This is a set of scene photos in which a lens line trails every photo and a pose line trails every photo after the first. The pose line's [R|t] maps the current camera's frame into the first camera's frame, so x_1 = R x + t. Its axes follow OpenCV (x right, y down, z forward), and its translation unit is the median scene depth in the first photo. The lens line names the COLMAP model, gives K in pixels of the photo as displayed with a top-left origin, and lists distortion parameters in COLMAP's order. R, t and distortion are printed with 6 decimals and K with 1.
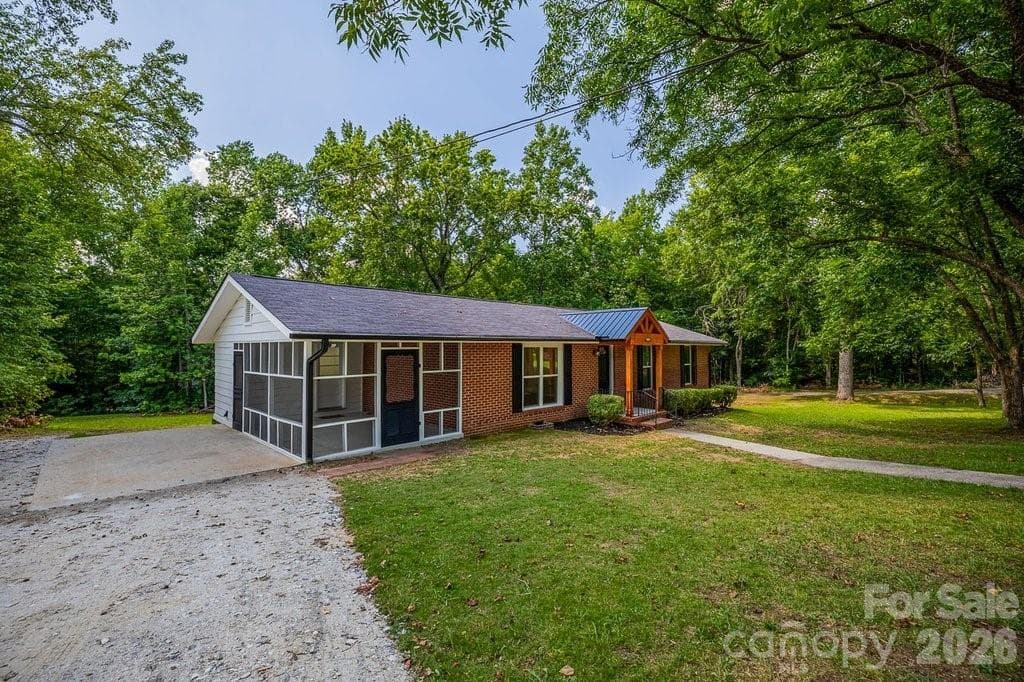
lens RADIAL K [[545.8, 0, 558.9], [0, 545.8, 343.1], [0, 0, 1]] dist [-0.001059, -0.000107]
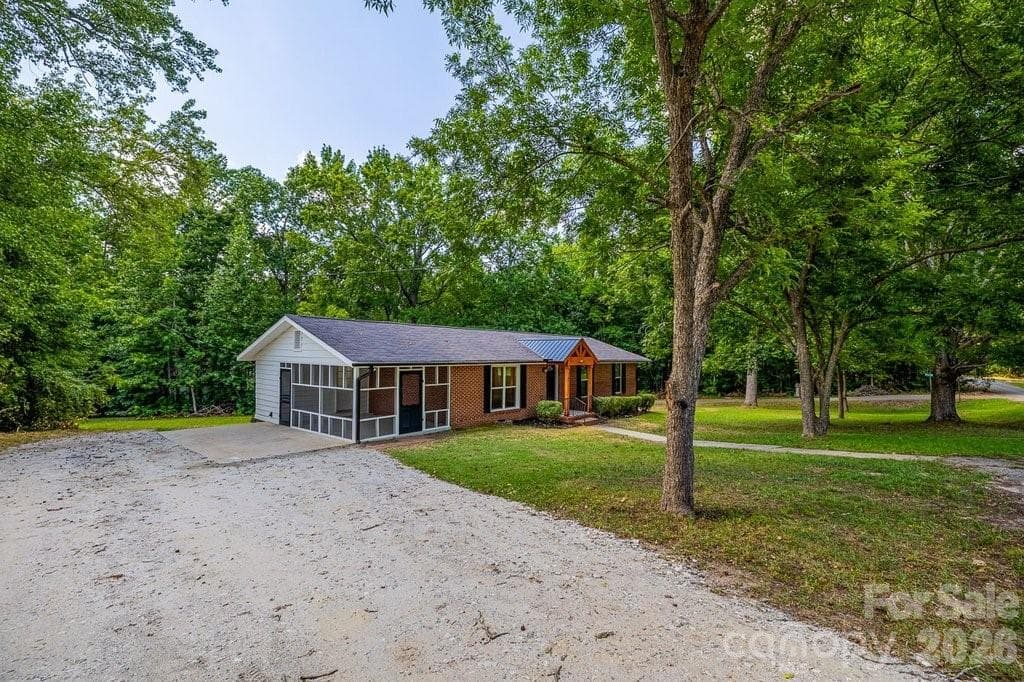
lens RADIAL K [[545.8, 0, 558.9], [0, 545.8, 343.1], [0, 0, 1]] dist [-0.001059, -0.000107]
pose [[0.997912, 0.009766, 0.063852, 0.016868], [-0.009048, 0.999893, -0.011530, -0.037824], [-0.063958, 0.010928, 0.997893, -0.401837]]
